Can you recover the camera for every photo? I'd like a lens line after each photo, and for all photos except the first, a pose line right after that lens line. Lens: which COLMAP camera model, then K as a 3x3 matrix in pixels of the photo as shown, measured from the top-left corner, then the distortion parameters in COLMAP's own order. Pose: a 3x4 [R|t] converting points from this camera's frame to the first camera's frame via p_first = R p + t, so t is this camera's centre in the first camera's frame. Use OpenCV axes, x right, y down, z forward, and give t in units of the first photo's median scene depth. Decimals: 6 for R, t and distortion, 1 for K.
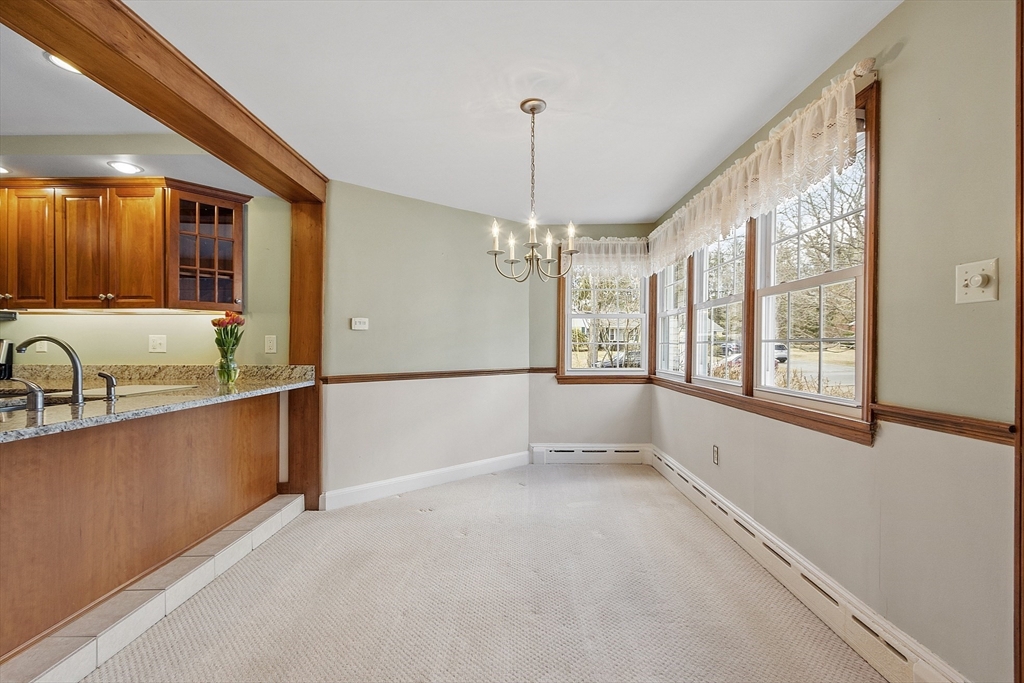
lens RADIAL K [[448.5, 0, 509.4], [0, 448.5, 342.3], [0, 0, 1]] dist [0.002657, -0.000875]
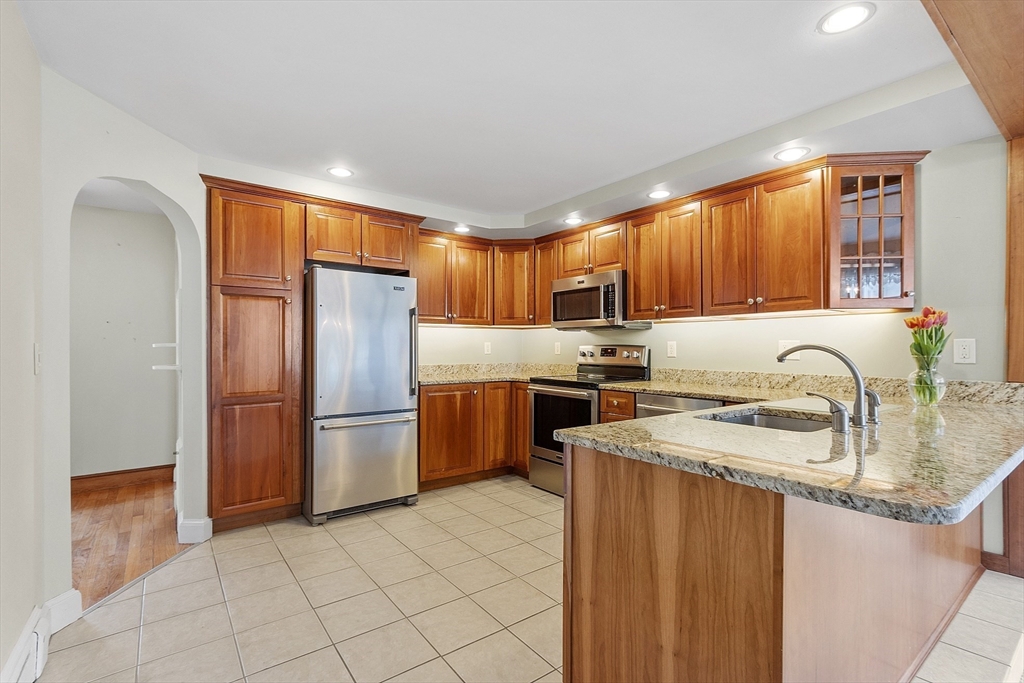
lens RADIAL K [[462.4, 0, 506.1], [0, 462.4, 346.5], [0, 0, 1]] dist [0.000704, 0.000812]
pose [[0.616102, -0.002960, -0.787661, -0.406284], [0.006157, 0.999980, 0.001059, -0.008251], [0.787643, -0.005502, 0.616108, -0.018379]]
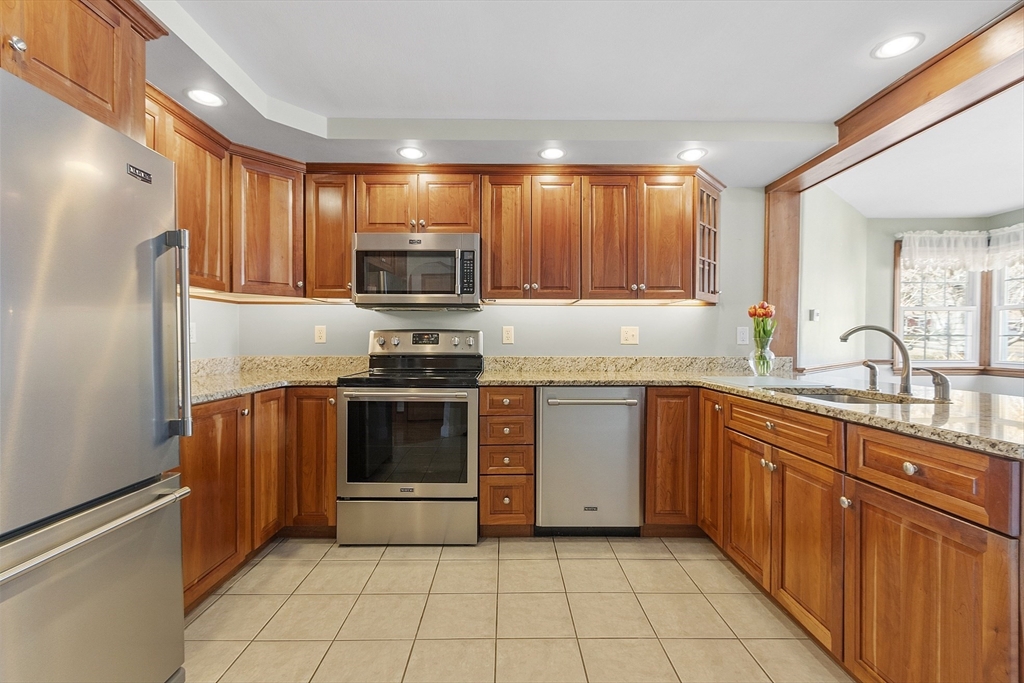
lens RADIAL K [[448.5, 0, 504.2], [0, 448.5, 343.9], [0, 0, 1]] dist [0.002657, -0.000875]
pose [[0.999578, -0.000918, 0.029017, -1.098834], [0.000461, 0.999876, 0.015764, 0.006475], [-0.029028, -0.015744, 0.999455, 0.022481]]
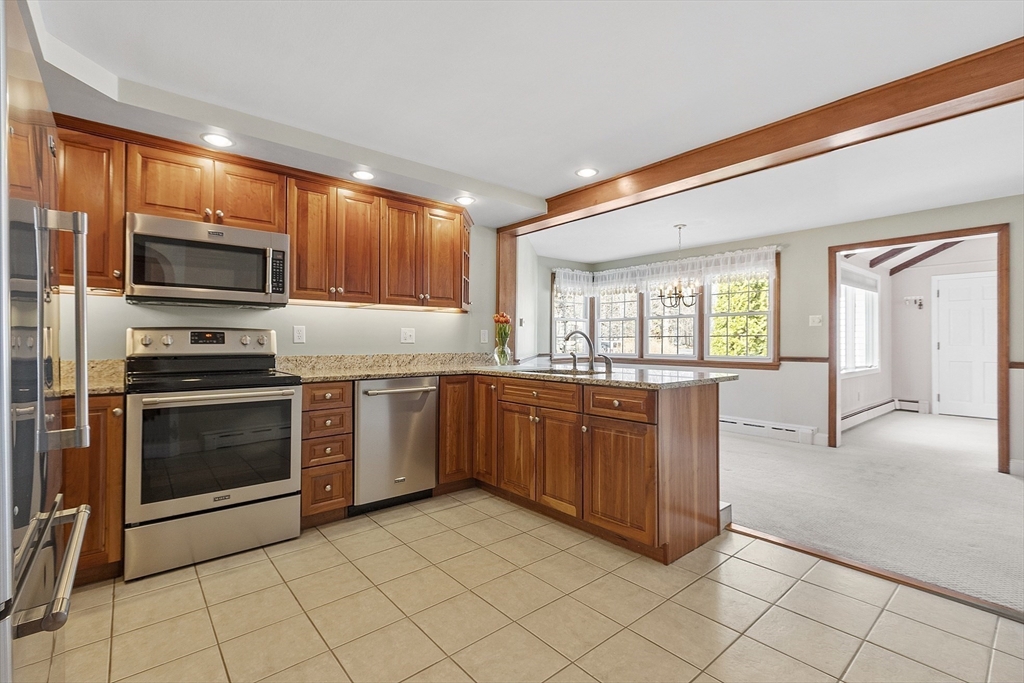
lens RADIAL K [[448.5, 0, 513.5], [0, 448.5, 337.5], [0, 0, 1]] dist [0.002657, -0.000875]
pose [[0.751372, 0.003383, 0.659871, -1.366849], [-0.004460, 0.999990, -0.000048, 0.007248], [-0.659864, -0.002907, 0.751379, -0.062650]]
